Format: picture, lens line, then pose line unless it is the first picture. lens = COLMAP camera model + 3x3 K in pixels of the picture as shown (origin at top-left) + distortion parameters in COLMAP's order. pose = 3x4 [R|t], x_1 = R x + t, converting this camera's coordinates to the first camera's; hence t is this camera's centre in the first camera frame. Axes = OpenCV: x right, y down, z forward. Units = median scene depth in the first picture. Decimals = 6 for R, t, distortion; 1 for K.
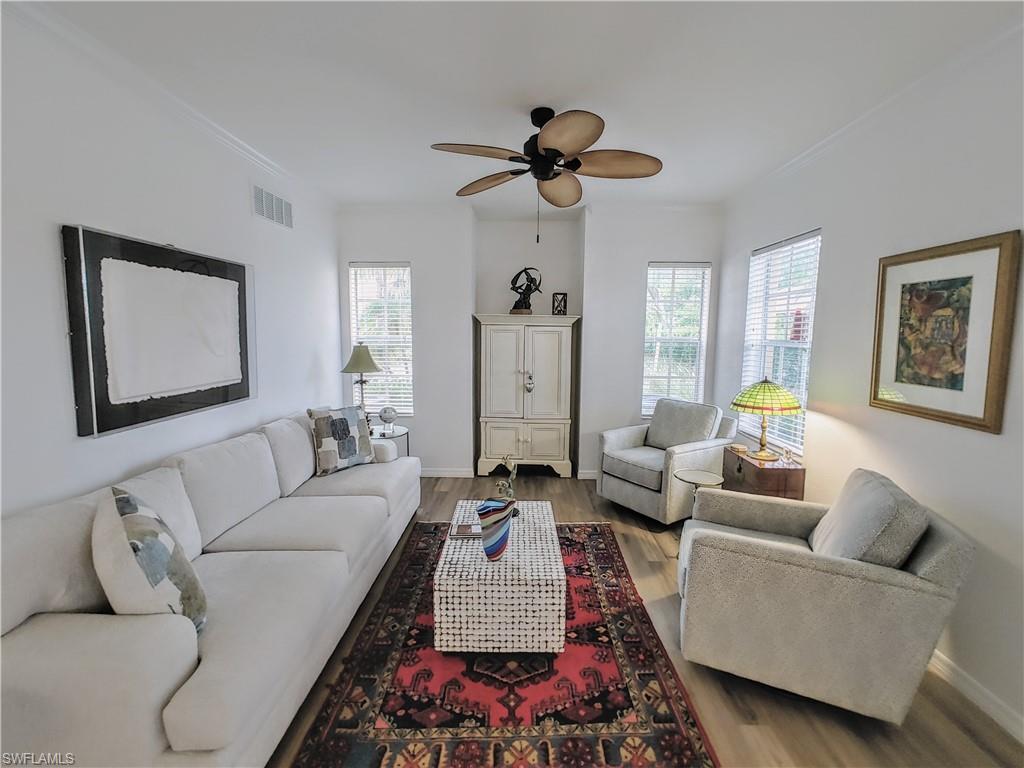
lens RADIAL K [[437.5, 0, 511.0], [0, 437.5, 378.8], [0, 0, 1]] dist [0.006085, -0.001037]
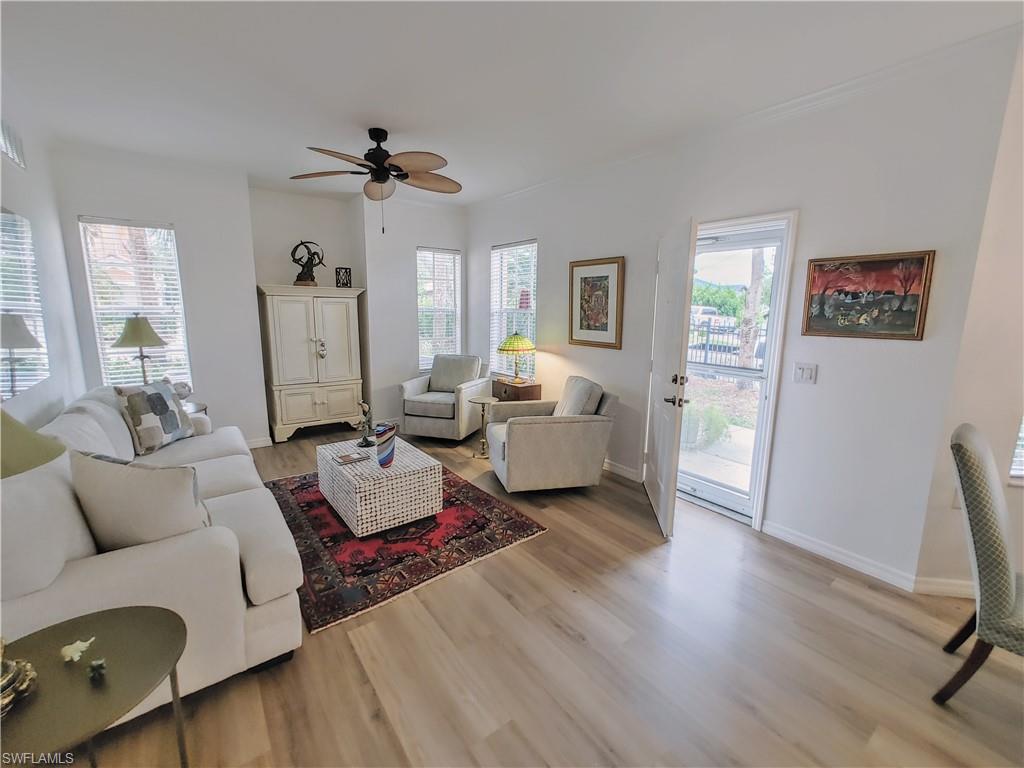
lens RADIAL K [[437.5, 0, 507.2], [0, 437.5, 378.5], [0, 0, 1]] dist [0.006085, -0.001037]
pose [[0.796507, -0.099442, 0.596395, -0.416104], [0.063342, 0.994679, 0.081255, 0.035838], [-0.601302, -0.026944, 0.798568, -0.256536]]
